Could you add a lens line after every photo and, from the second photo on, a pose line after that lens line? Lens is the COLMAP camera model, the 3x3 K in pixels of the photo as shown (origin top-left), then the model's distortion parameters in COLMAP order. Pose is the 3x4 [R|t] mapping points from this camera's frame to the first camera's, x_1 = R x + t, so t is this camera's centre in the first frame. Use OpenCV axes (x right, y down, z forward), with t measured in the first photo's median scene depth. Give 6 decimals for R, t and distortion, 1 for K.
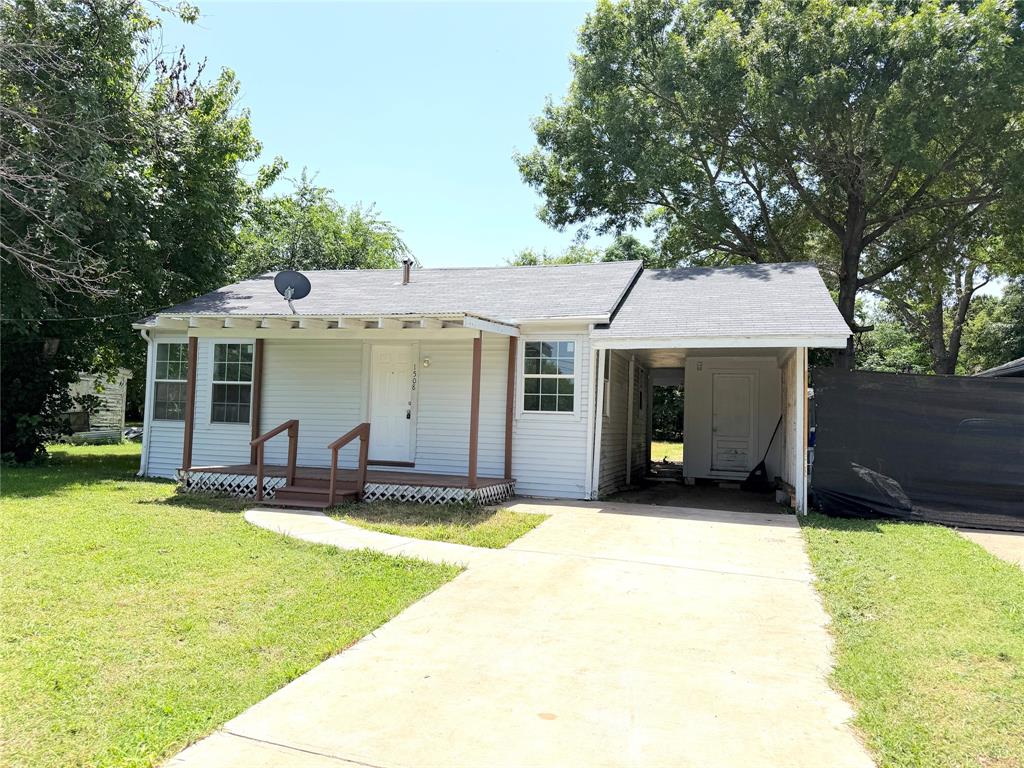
lens RADIAL K [[690.5, 0, 512.0], [0, 690.5, 384.0], [0, 0, 1]] dist [0.102963, -0.085218]
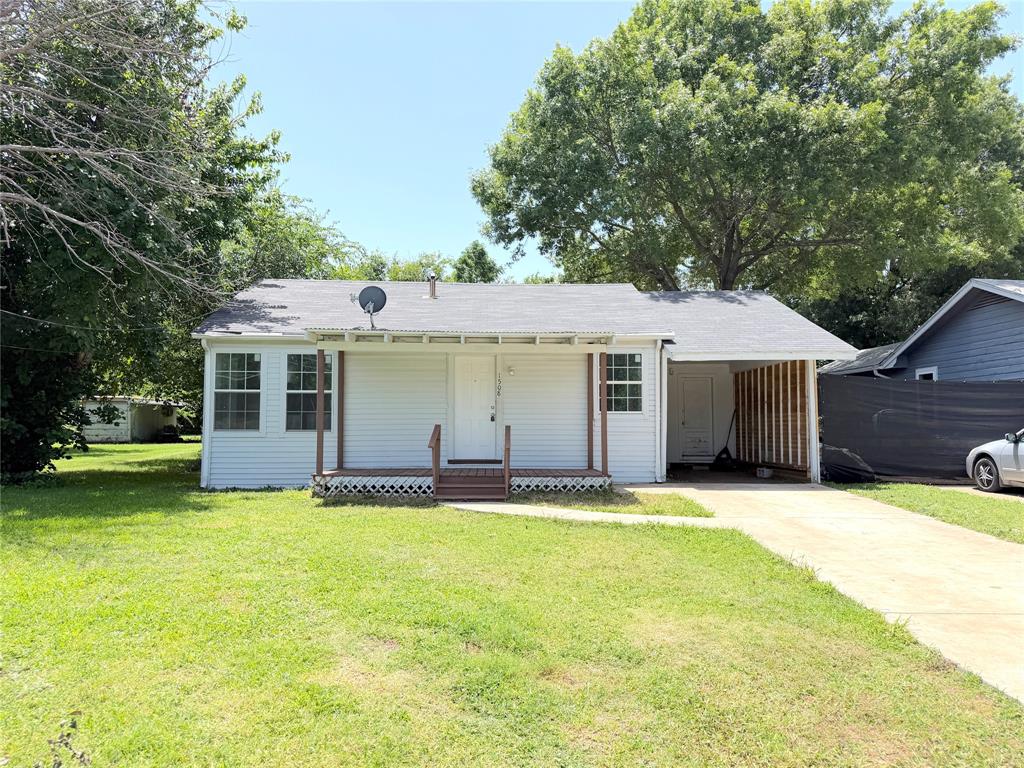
lens RADIAL K [[690.5, 0, 512.0], [0, 690.5, 384.0], [0, 0, 1]] dist [0.102963, -0.085218]
pose [[0.945815, -0.012899, 0.324449, -0.460411], [0.012433, 0.999917, 0.003509, -0.013442], [-0.324468, 0.000714, 0.945897, -0.072879]]
